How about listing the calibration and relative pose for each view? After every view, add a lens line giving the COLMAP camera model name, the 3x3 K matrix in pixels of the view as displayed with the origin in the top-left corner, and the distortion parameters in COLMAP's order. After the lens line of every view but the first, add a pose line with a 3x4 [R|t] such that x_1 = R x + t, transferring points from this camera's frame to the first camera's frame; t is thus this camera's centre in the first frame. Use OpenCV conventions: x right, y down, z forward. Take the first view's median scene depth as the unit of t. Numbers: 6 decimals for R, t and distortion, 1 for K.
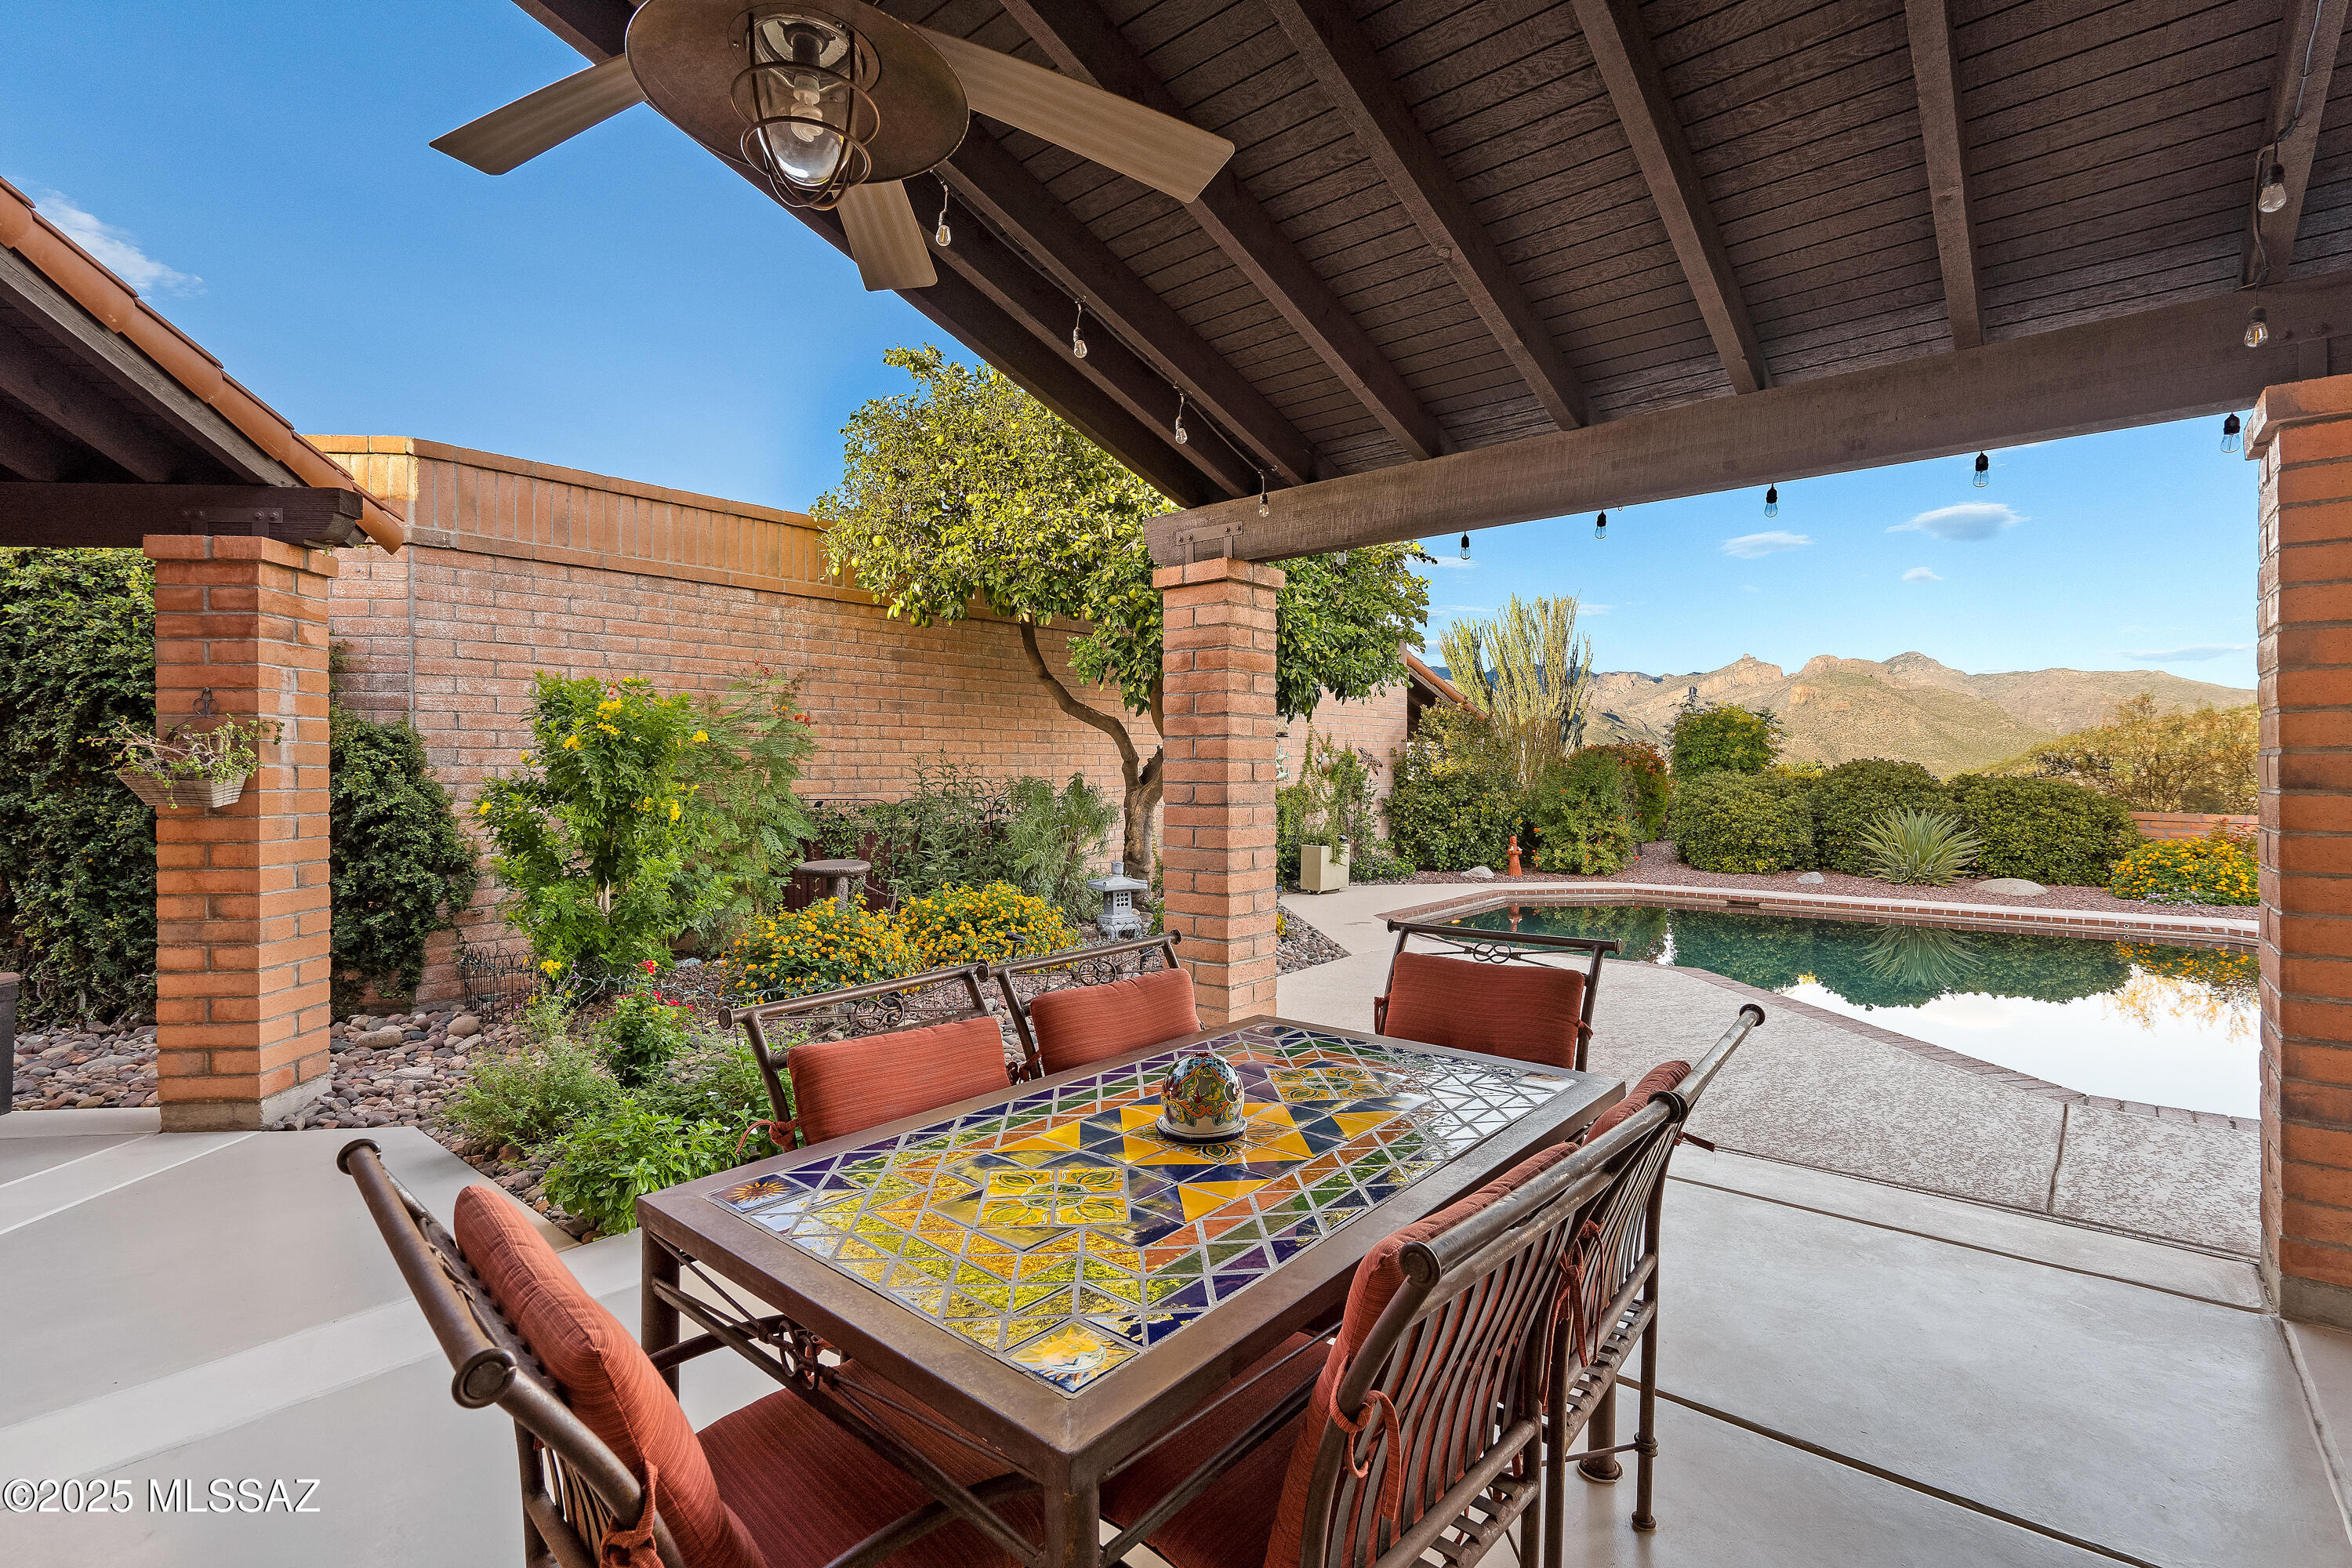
lens RADIAL K [[1073.7, 0, 1170.2], [0, 1073.7, 778.4], [0, 0, 1]] dist [-0.001605, 0.000562]
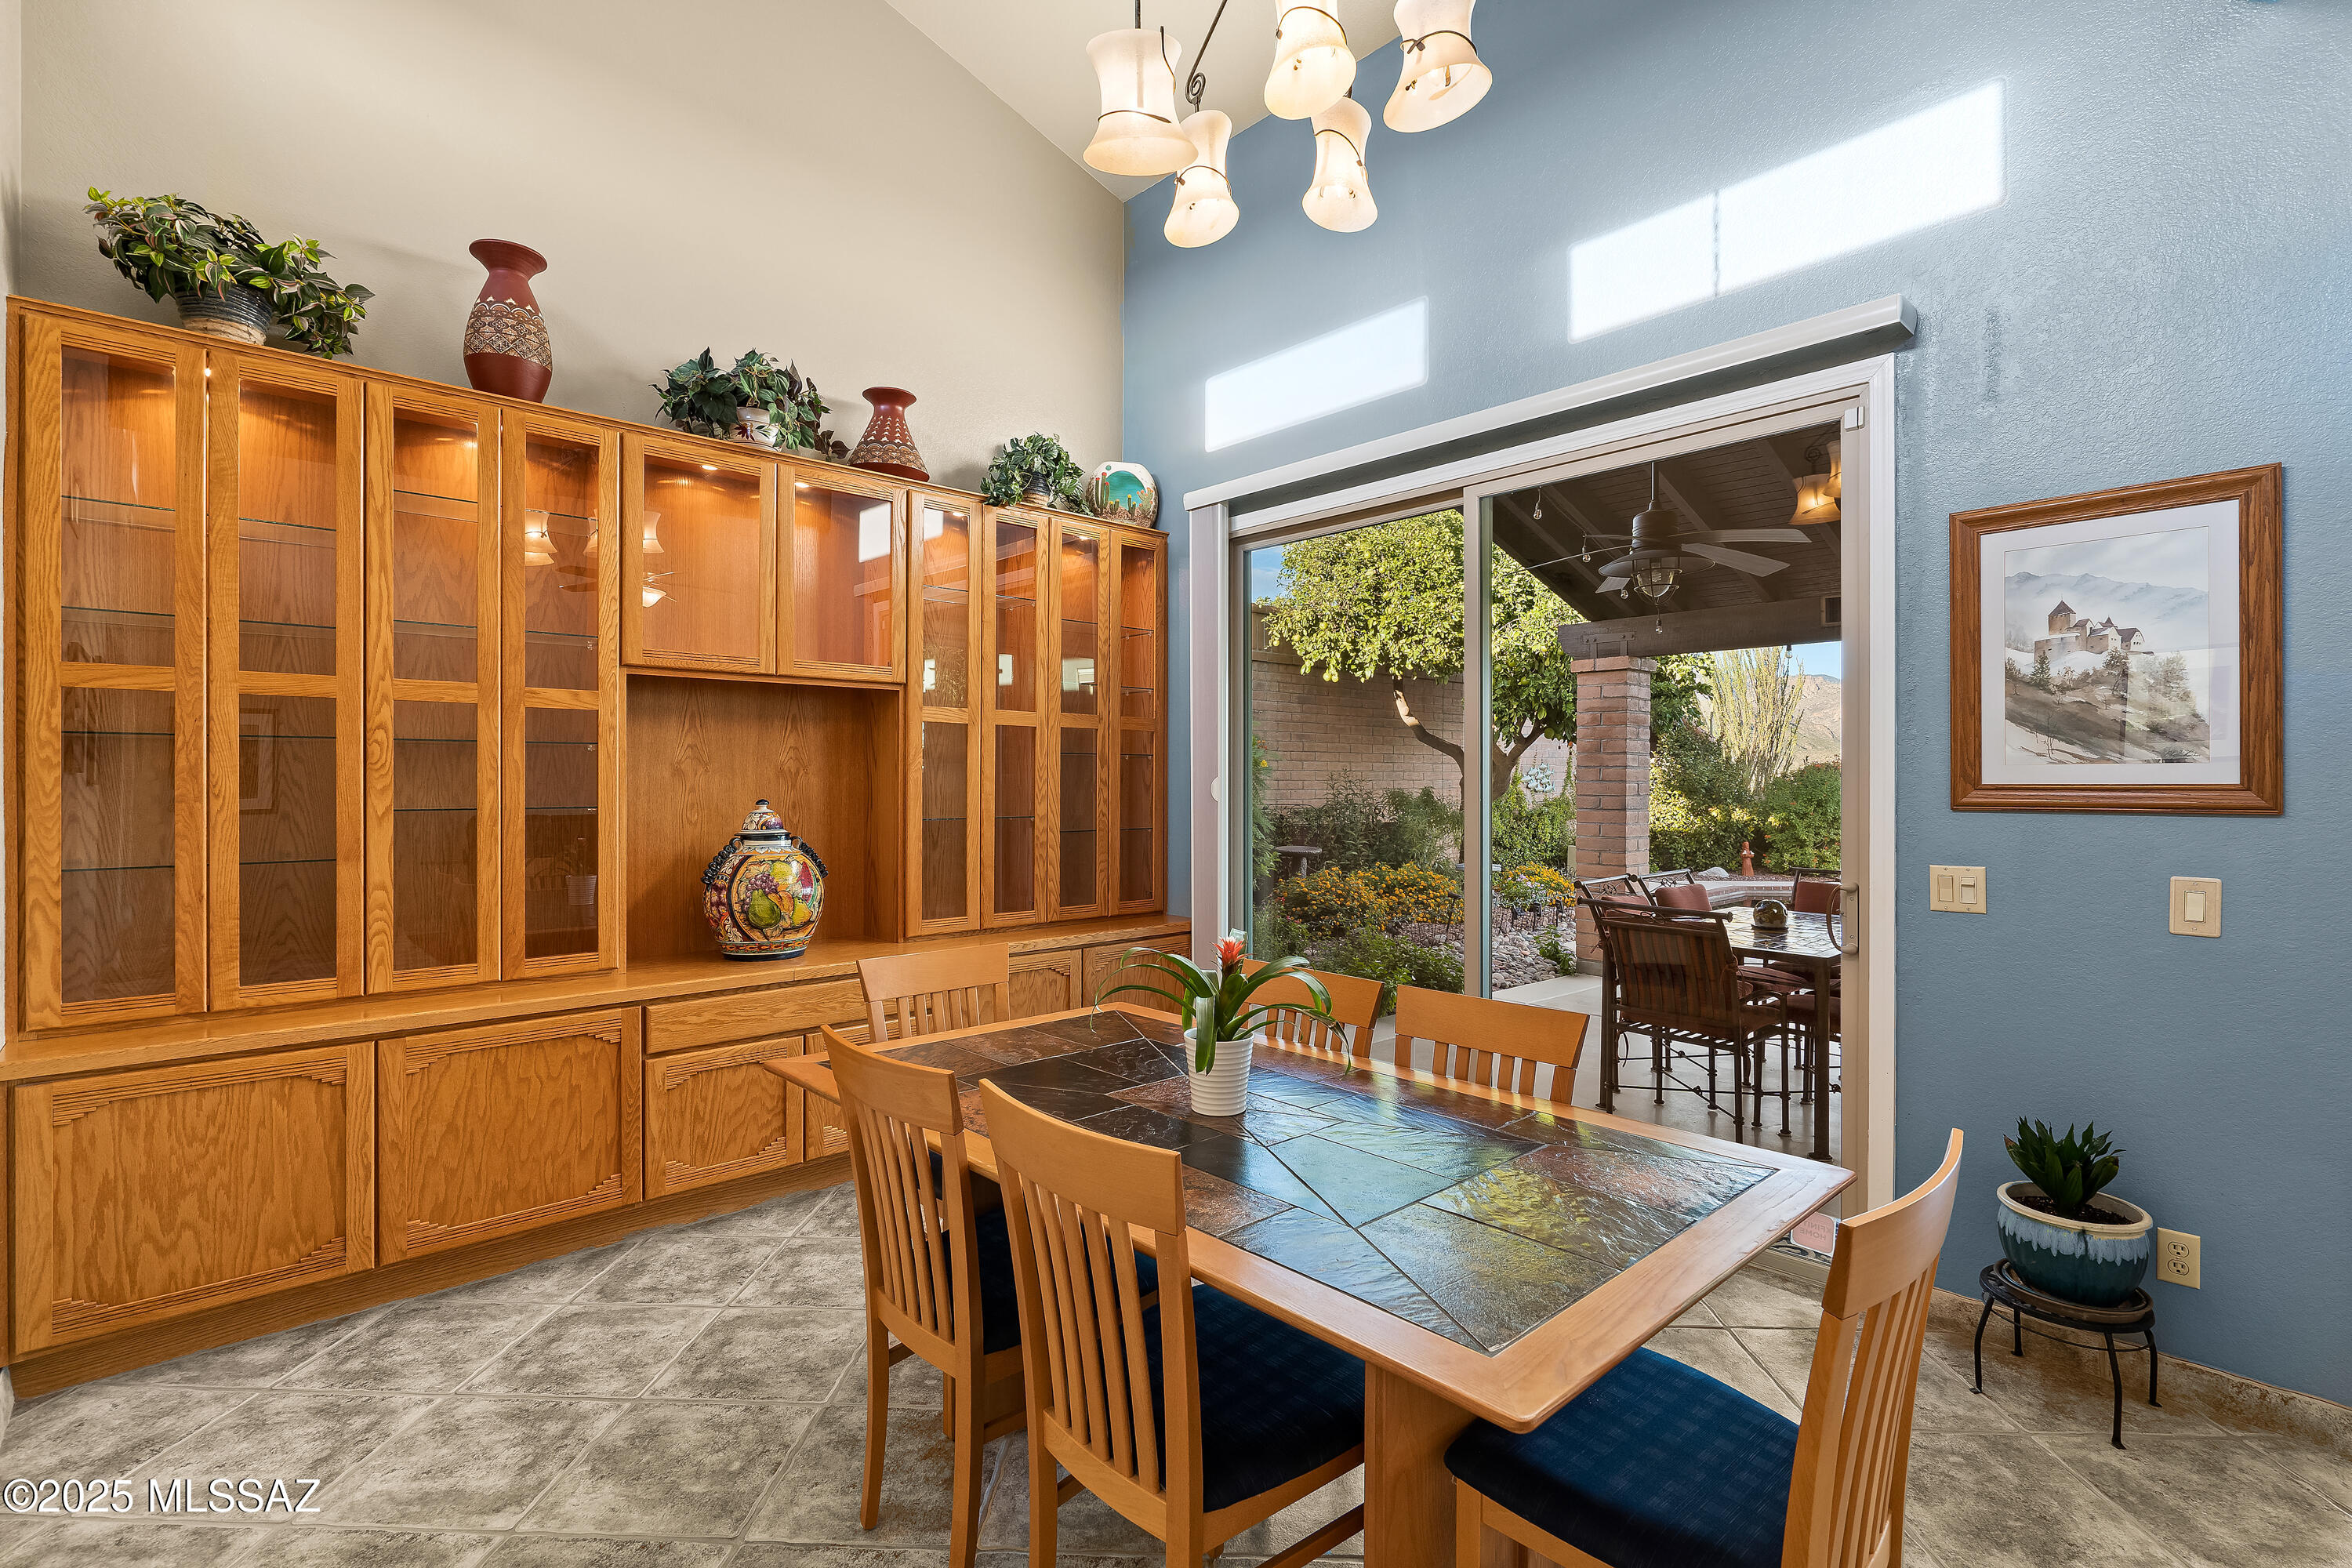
lens RADIAL K [[1073.7, 0, 1182.6], [0, 1073.7, 783.0], [0, 0, 1]] dist [-0.001605, 0.000562]
pose [[0.991580, 0.007089, -0.129304, -0.261599], [-0.007511, 0.999968, -0.002774, -0.003817], [0.129280, 0.003722, 0.991601, -0.446237]]
